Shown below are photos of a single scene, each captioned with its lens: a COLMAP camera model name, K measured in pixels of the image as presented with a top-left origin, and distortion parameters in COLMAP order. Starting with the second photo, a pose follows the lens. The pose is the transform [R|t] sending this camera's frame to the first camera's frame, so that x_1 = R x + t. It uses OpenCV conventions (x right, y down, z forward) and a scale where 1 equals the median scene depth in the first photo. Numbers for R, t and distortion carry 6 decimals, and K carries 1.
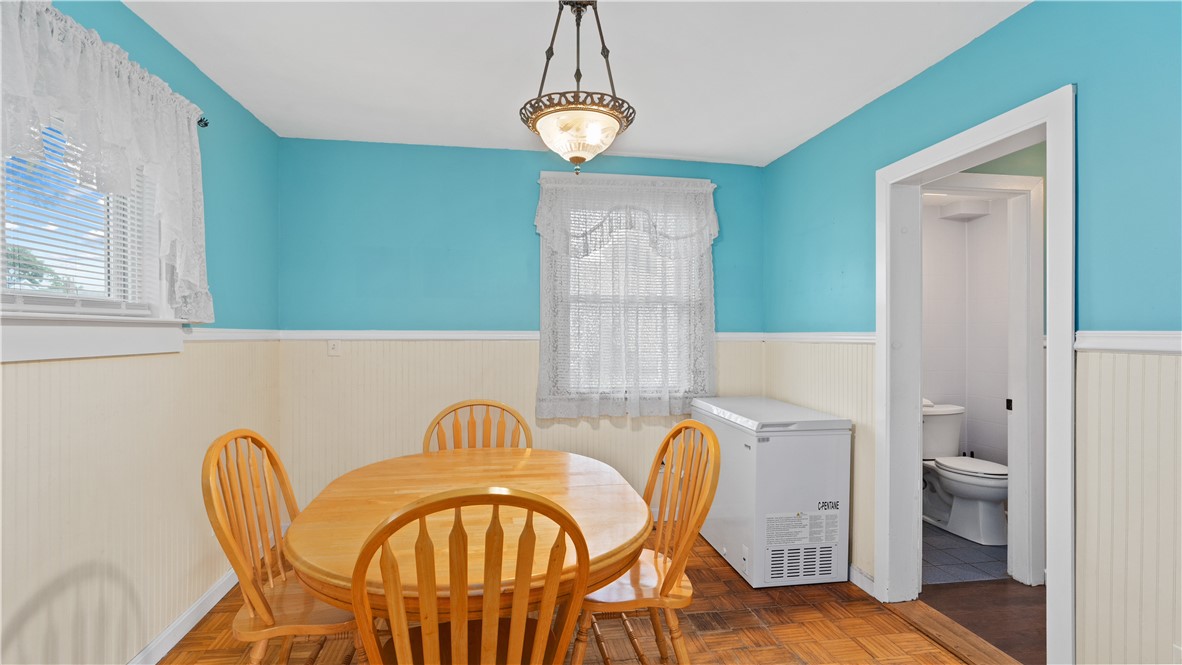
lens RADIAL K [[553.2, 0, 591.0], [0, 553.2, 332.5], [0, 0, 1]] dist [-0.011288, 0.000533]
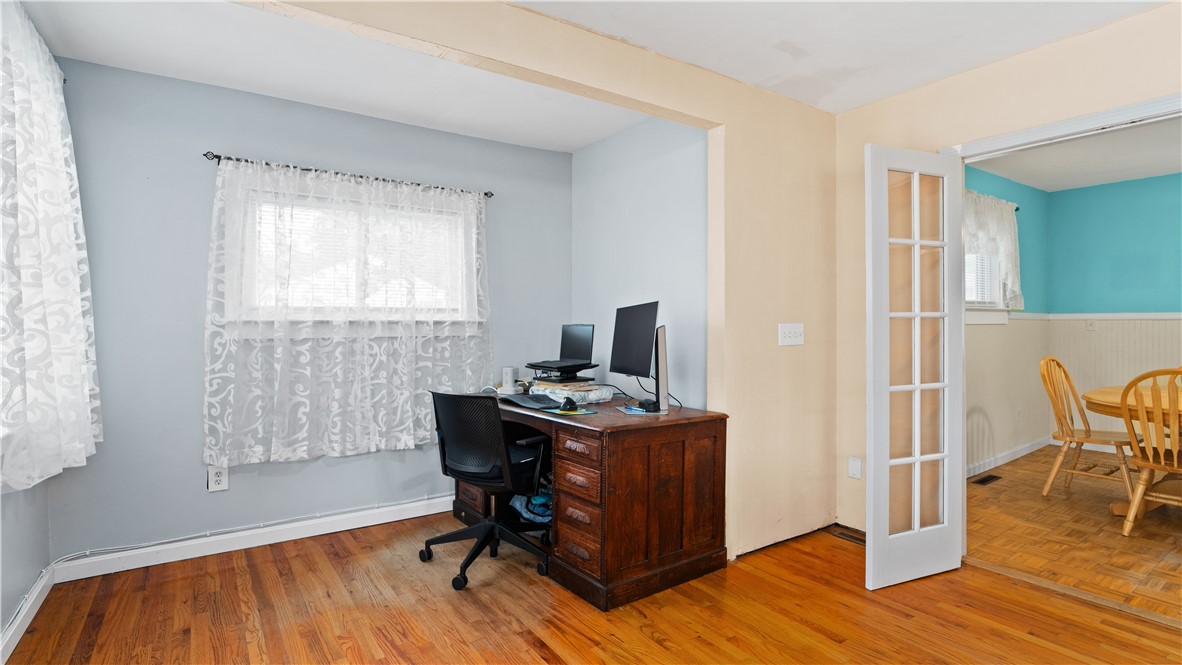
lens RADIAL K [[570.7, 0, 585.2], [0, 570.7, 328.4], [0, 0, 1]] dist [0.002131, 0.001407]
pose [[0.433872, 0.007719, -0.900942, 0.534101], [0.003263, 0.999943, 0.010139, 0.025950], [0.900969, -0.007339, 0.433822, -1.444613]]
